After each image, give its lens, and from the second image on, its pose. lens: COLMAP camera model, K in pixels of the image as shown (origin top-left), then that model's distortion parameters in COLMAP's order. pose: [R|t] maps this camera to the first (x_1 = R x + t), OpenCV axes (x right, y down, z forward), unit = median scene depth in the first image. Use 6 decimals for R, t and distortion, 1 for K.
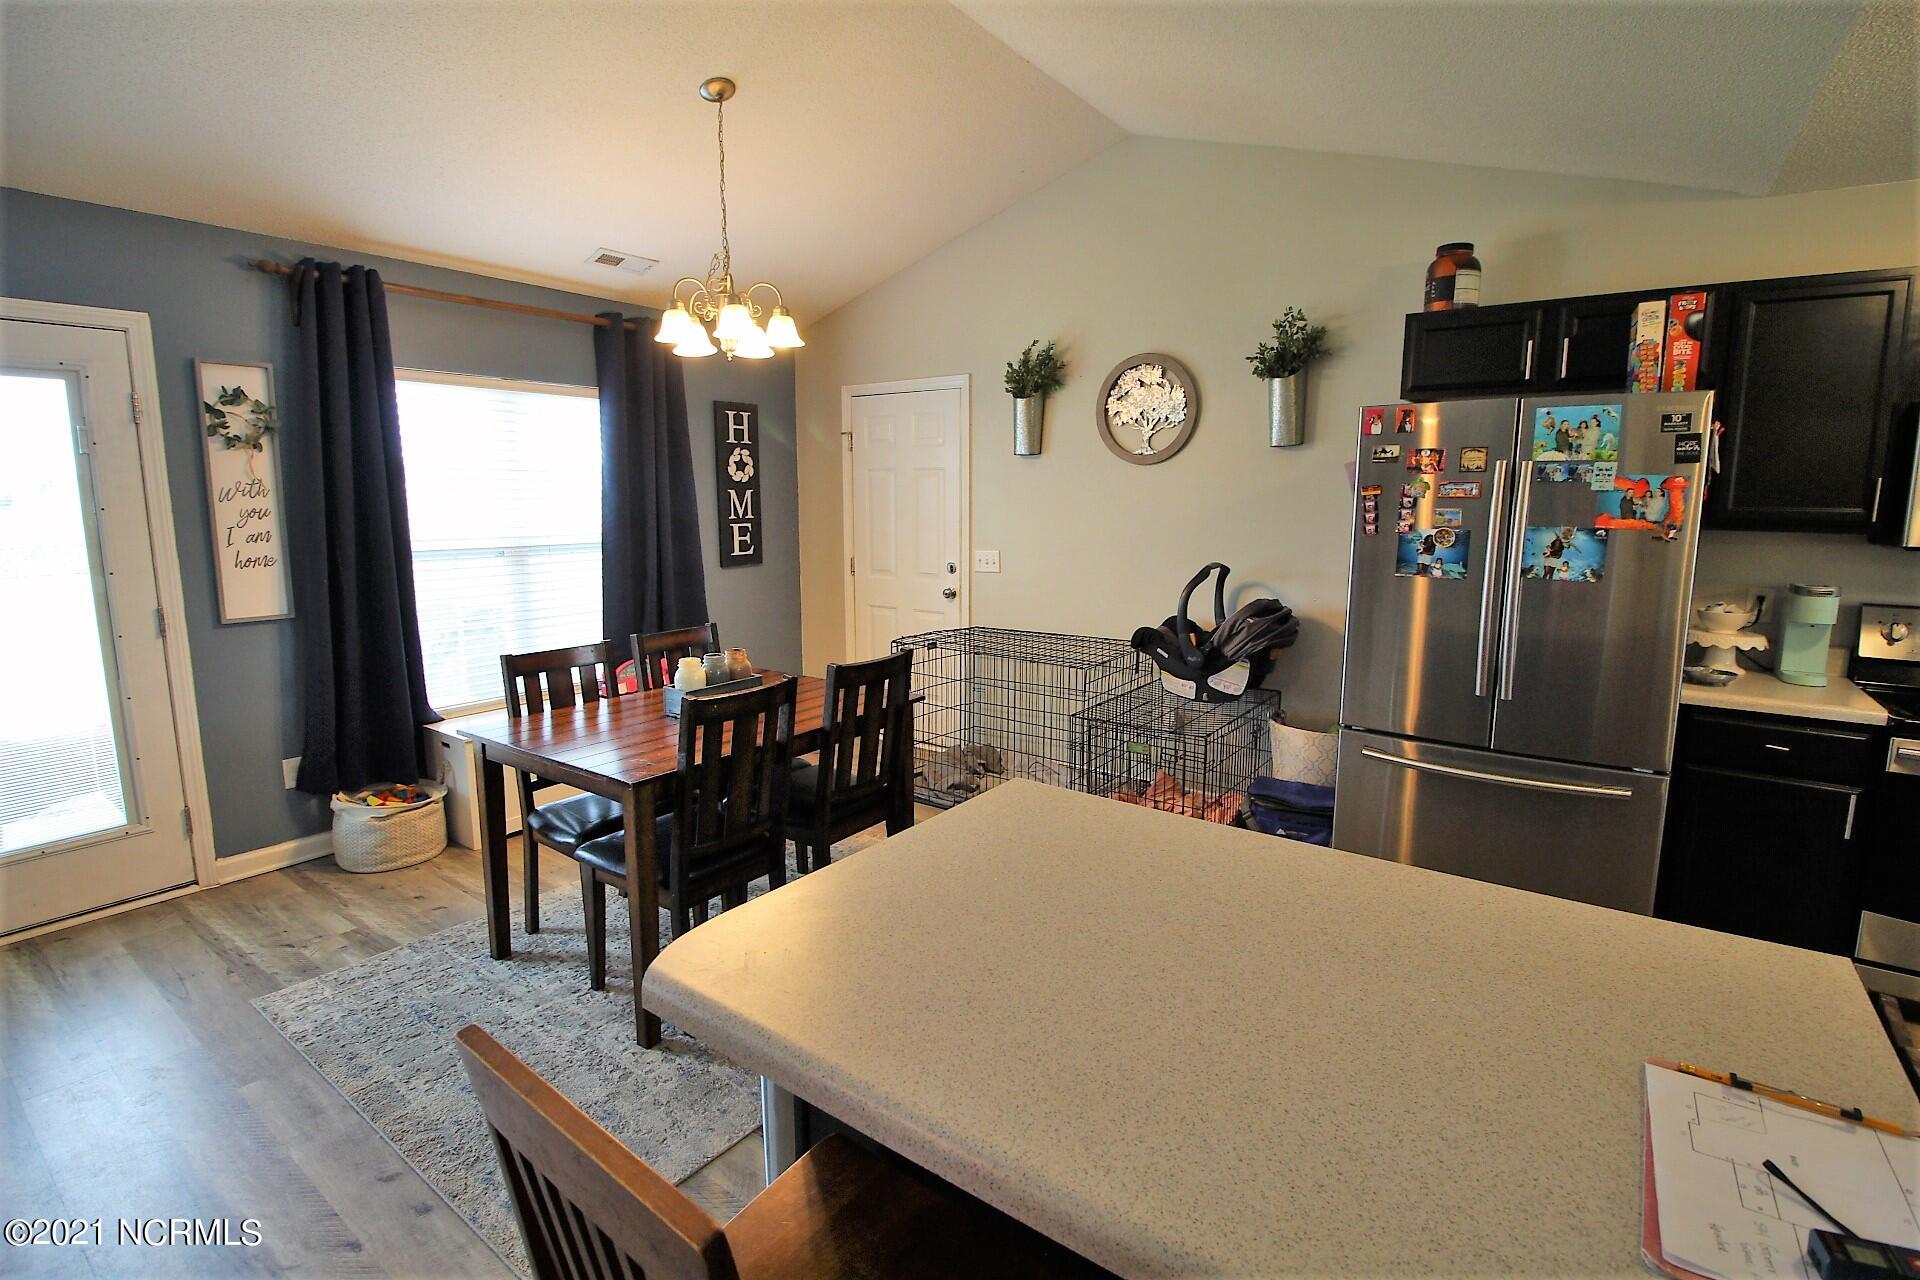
lens RADIAL K [[889.3, 0, 967.3], [0, 889.3, 635.3], [0, 0, 1]] dist [-0.016288, -0.001698]
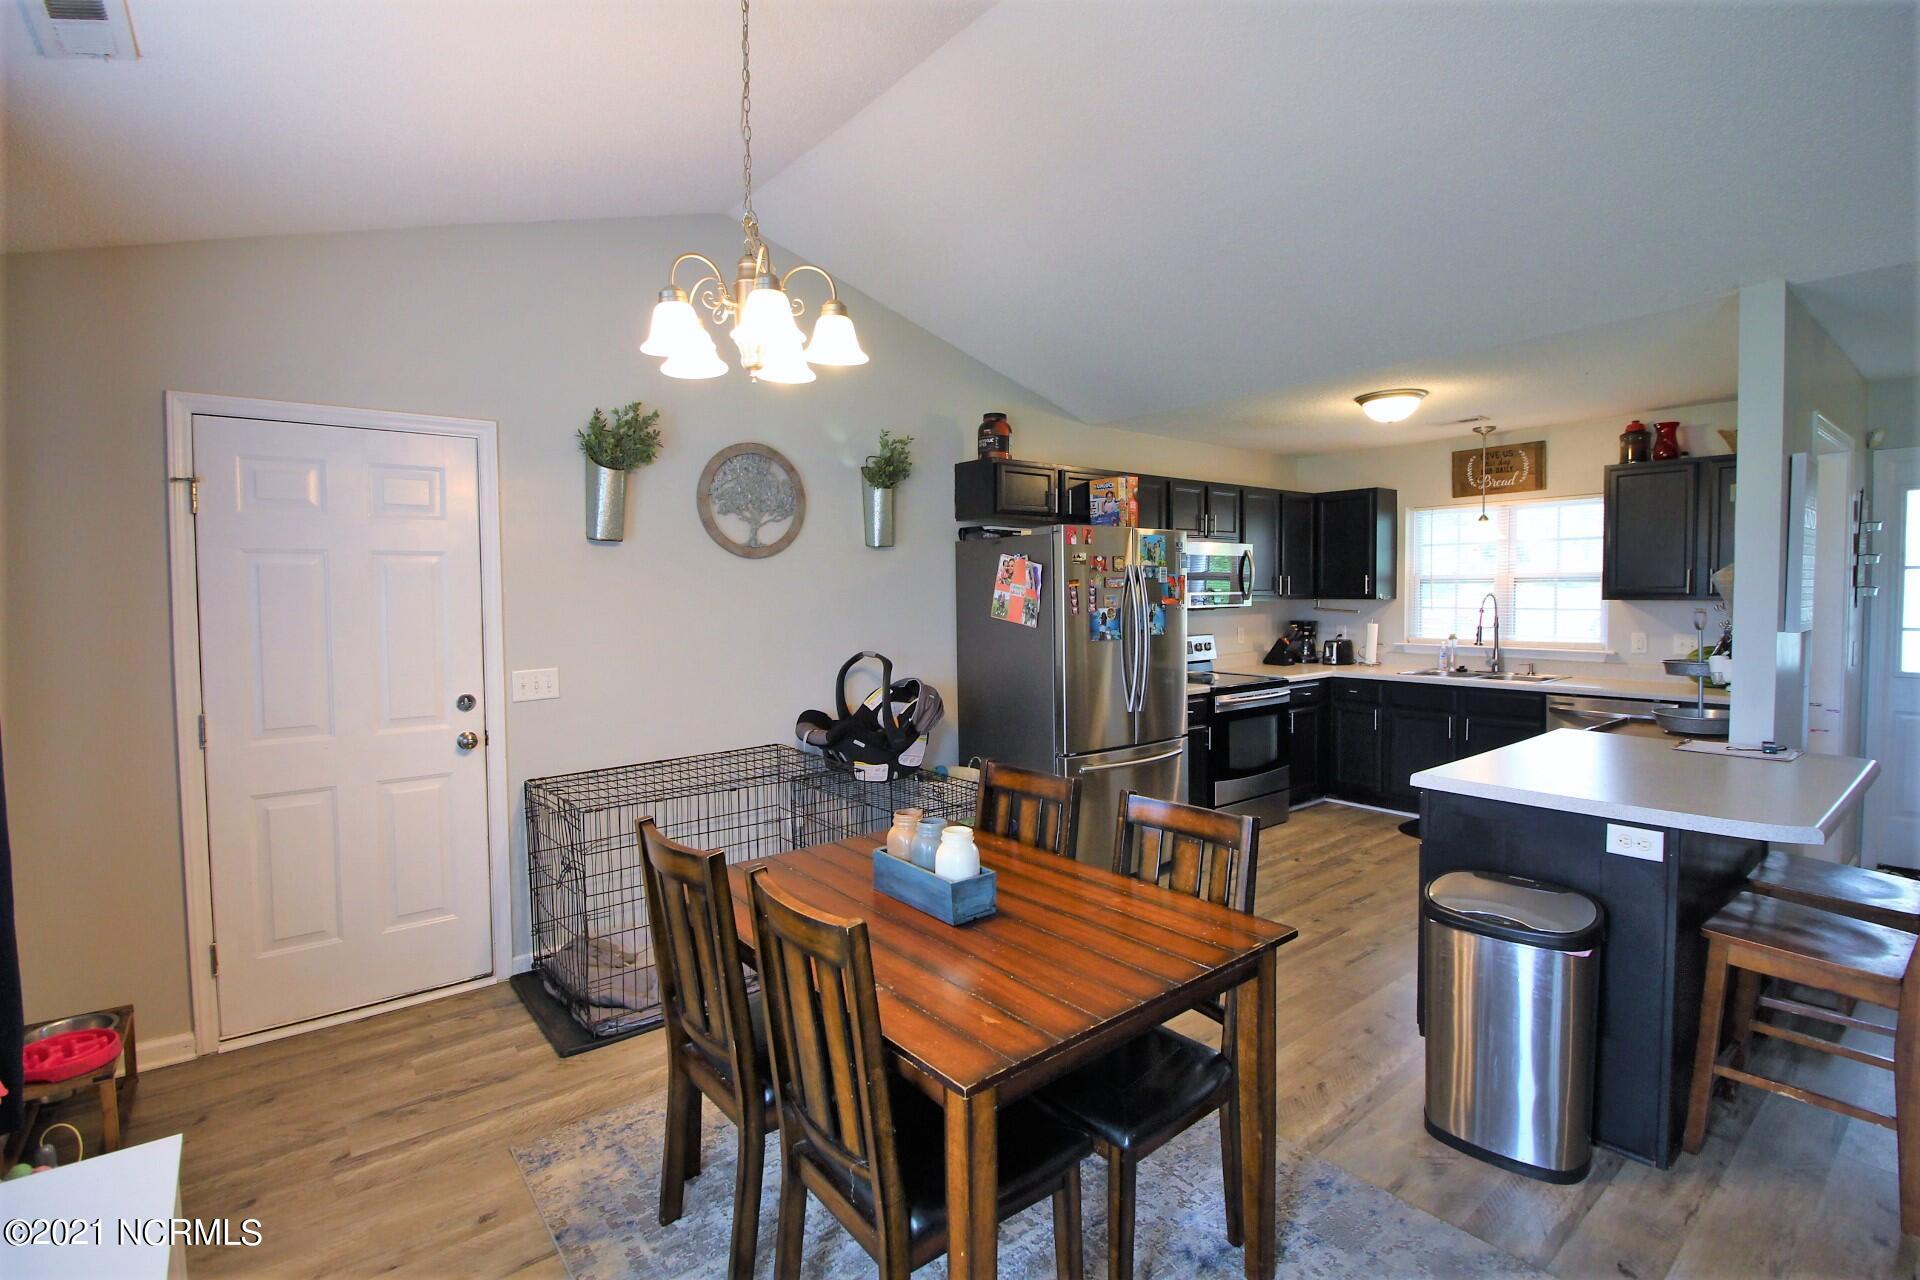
lens RADIAL K [[889.3, 0, 967.6], [0, 889.3, 631.0], [0, 0, 1]] dist [-0.016288, -0.001698]
pose [[0.254176, -0.054364, 0.965629, -0.747965], [0.158631, 0.987241, 0.013826, -0.105244], [-0.954060, 0.149664, 0.259556, 0.626806]]
